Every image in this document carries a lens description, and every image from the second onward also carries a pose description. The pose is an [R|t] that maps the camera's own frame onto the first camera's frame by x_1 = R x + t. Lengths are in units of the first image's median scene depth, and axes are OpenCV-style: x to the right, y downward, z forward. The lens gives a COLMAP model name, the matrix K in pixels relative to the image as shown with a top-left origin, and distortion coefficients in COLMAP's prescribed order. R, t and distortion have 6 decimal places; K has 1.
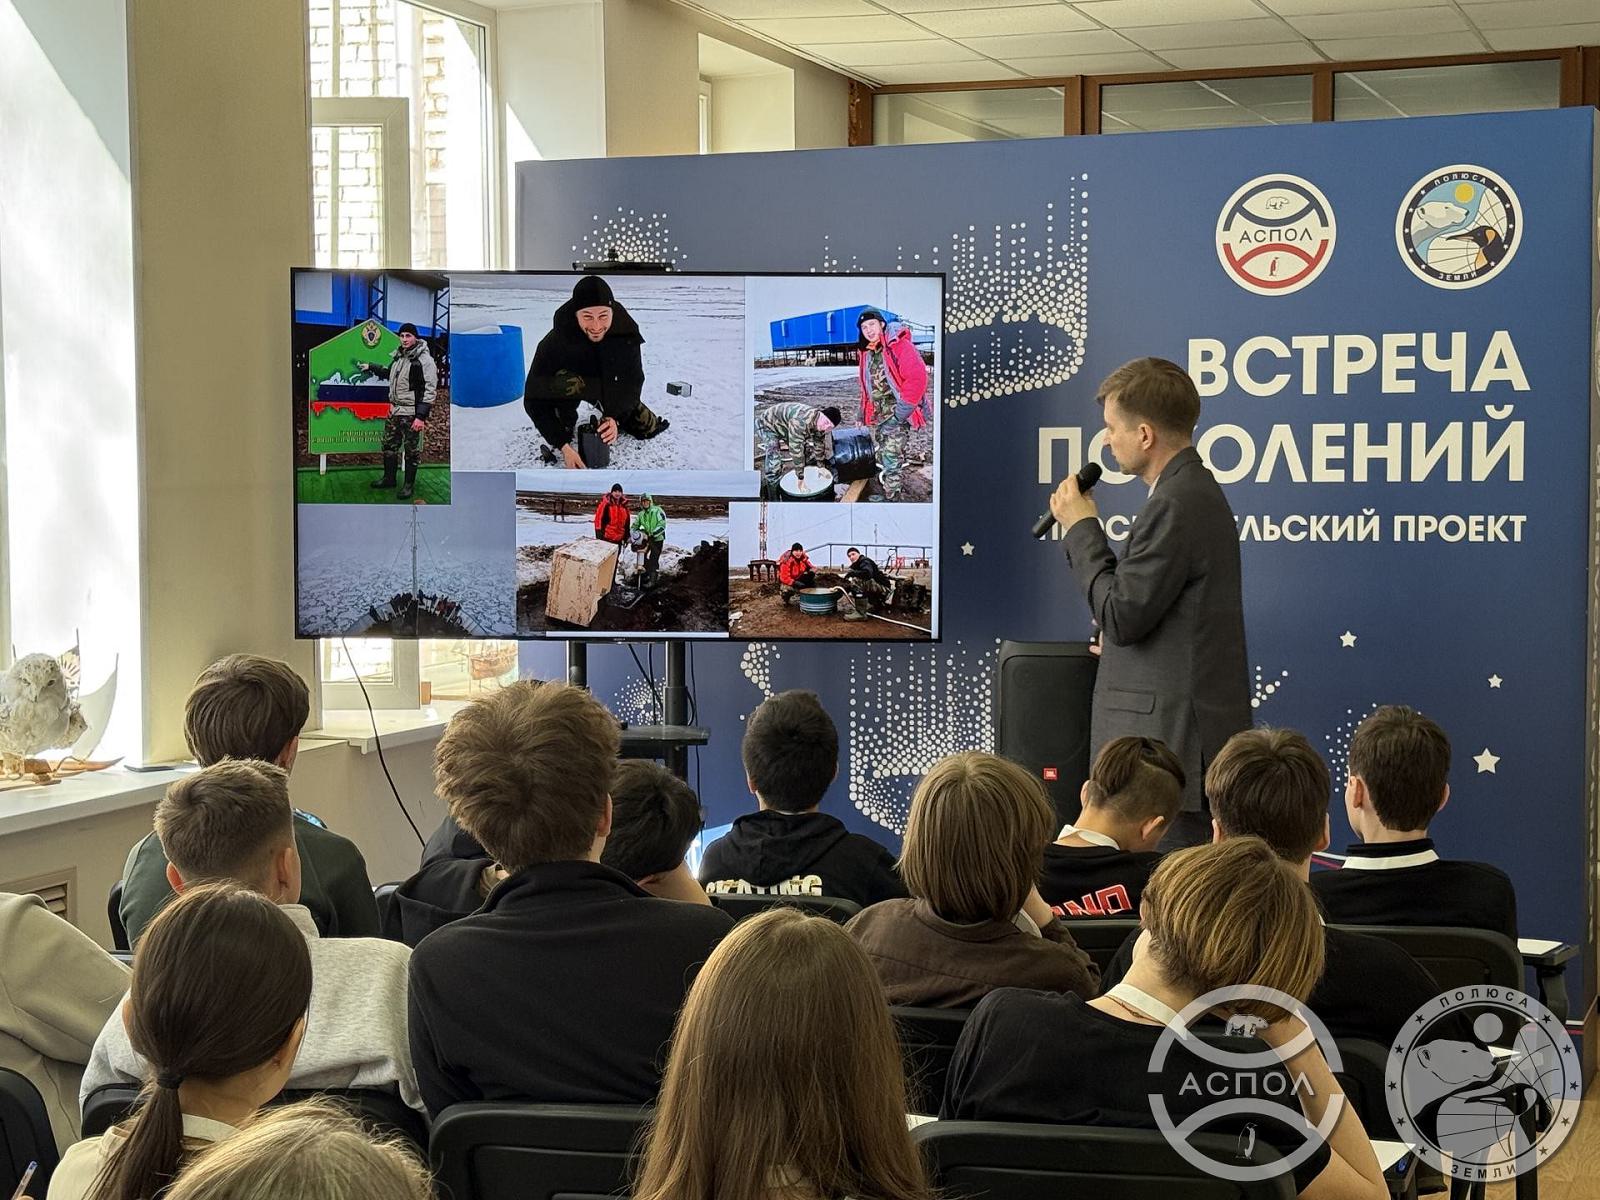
lens RADIAL K [[2846.9, 0, 792.3], [0, 2846.9, 608.5], [0, 0, 1]] dist [0.140482, 0.000000]
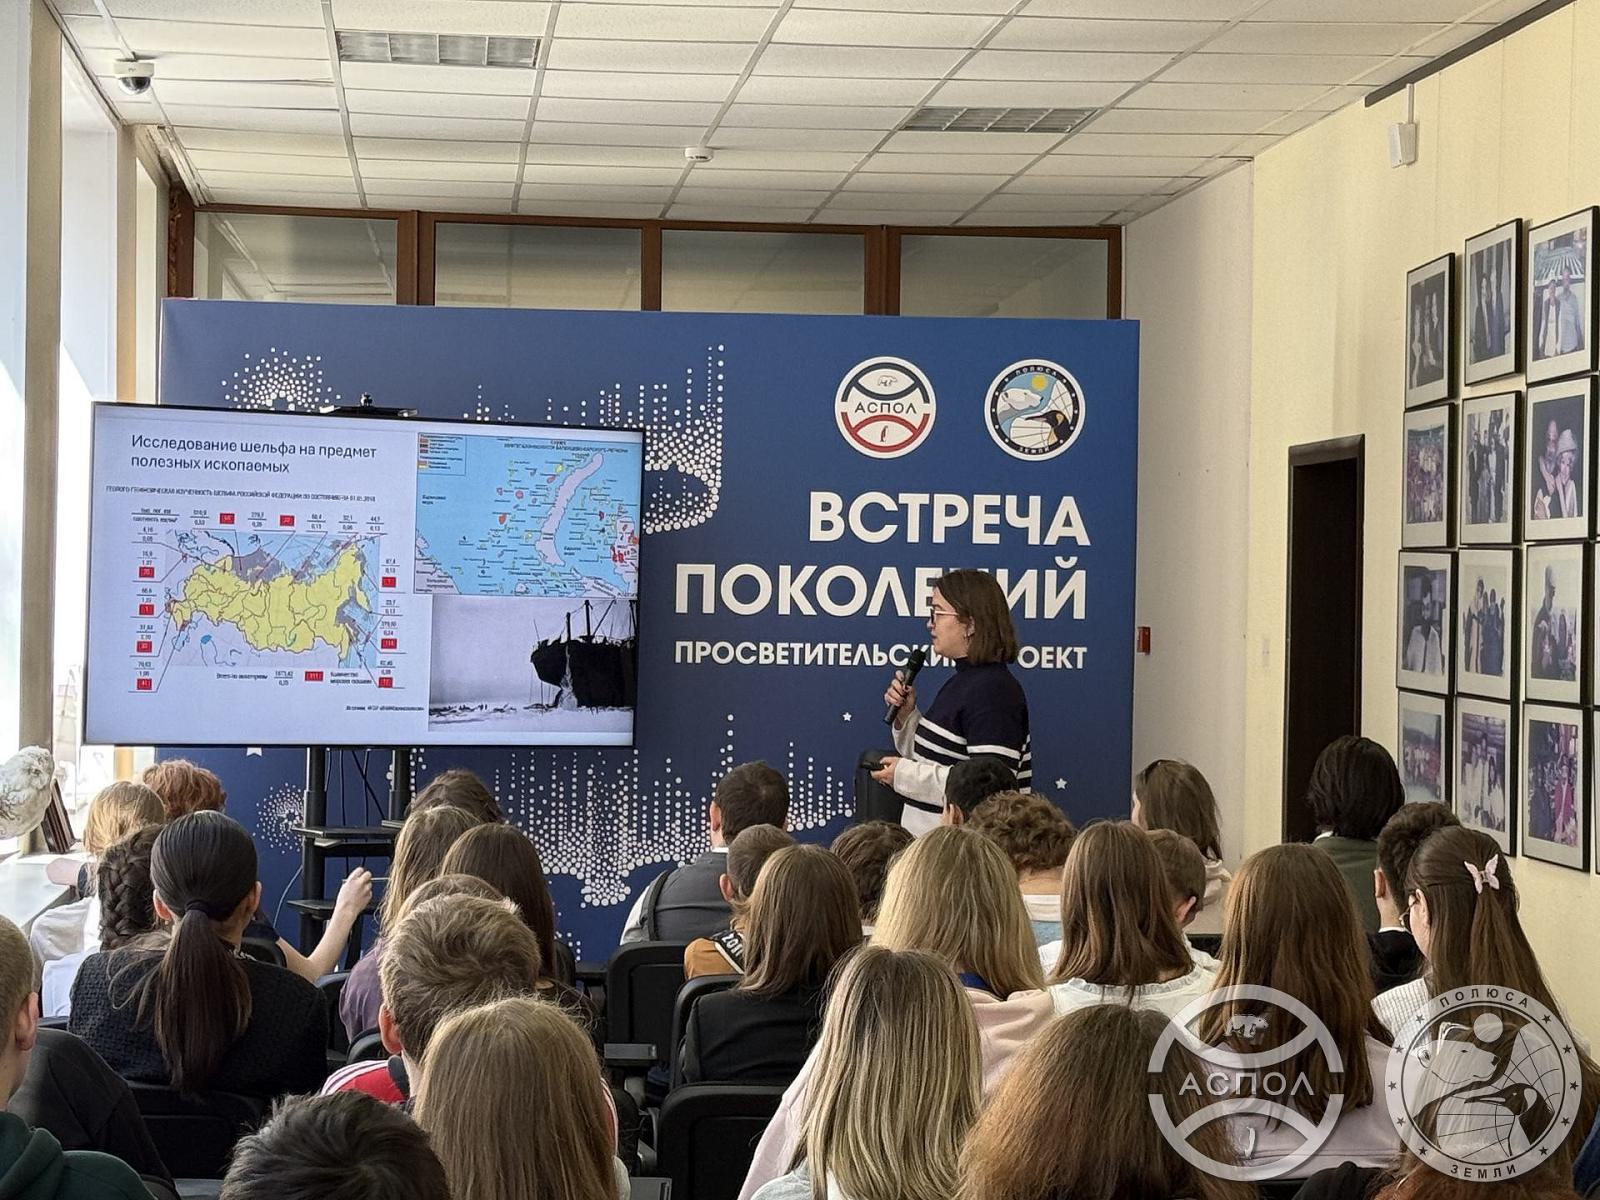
lens RADIAL K [[3649.7, 0, 808.7], [0, 3649.7, 608.8], [0, 0, 1]] dist [0.084558, 0.000000]
pose [[0.909694, 0.019496, 0.414822, -0.480545], [0.000472, 0.998848, -0.047978, 0.024912], [-0.415279, 0.043841, 0.908637, -0.351245]]
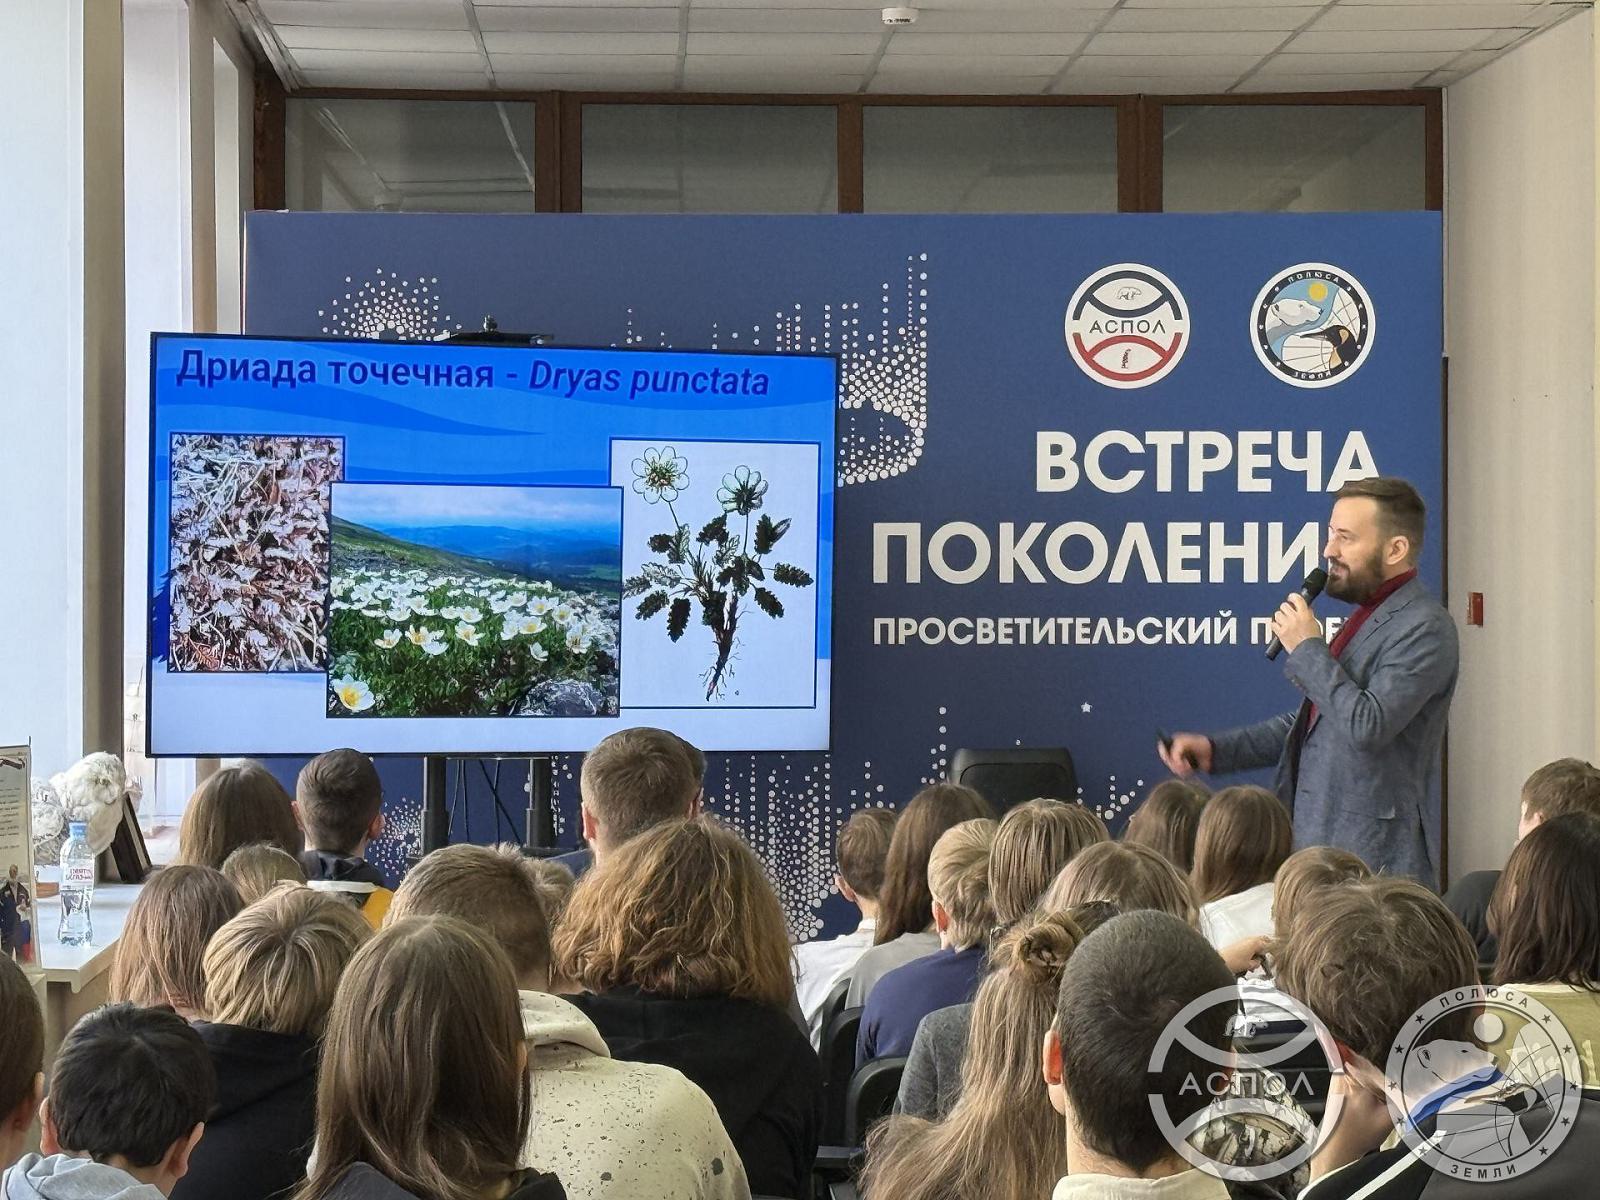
lens RADIAL K [[4836.6, 0, 791.2], [0, 4836.6, 594.0], [0, 0, 1]] dist [0.056089, 0.000000]
pose [[0.935085, 0.004005, 0.354401, -0.507883], [0.013493, 0.998809, -0.046890, 0.033774], [-0.354166, 0.048628, 0.933917, -0.468480]]
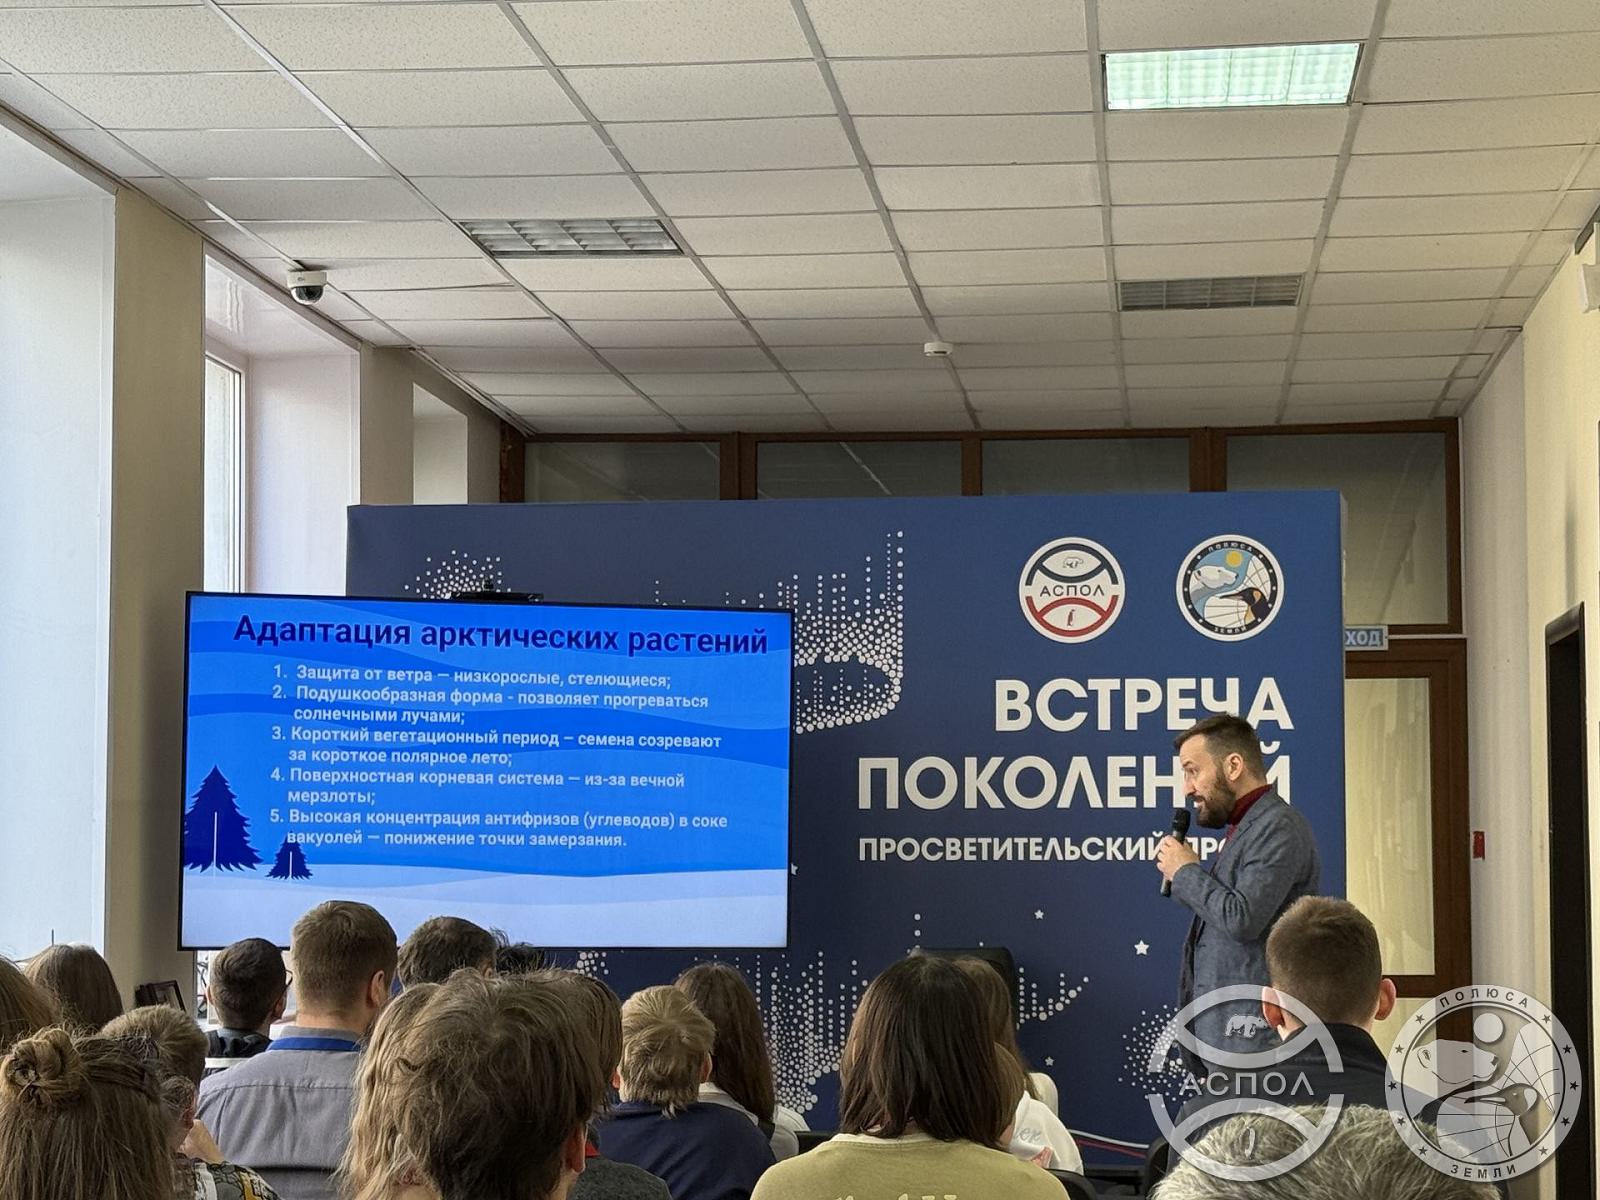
lens RADIAL K [[3410.9, 0, 799.5], [0, 3410.9, 608.1], [0, 0, 1]] dist [0.088726, 0.000000]
pose [[0.974208, 0.020069, 0.224760, -0.238509], [0.007811, 0.992441, -0.122473, 0.041183], [-0.225519, 0.121069, 0.966687, -0.280258]]
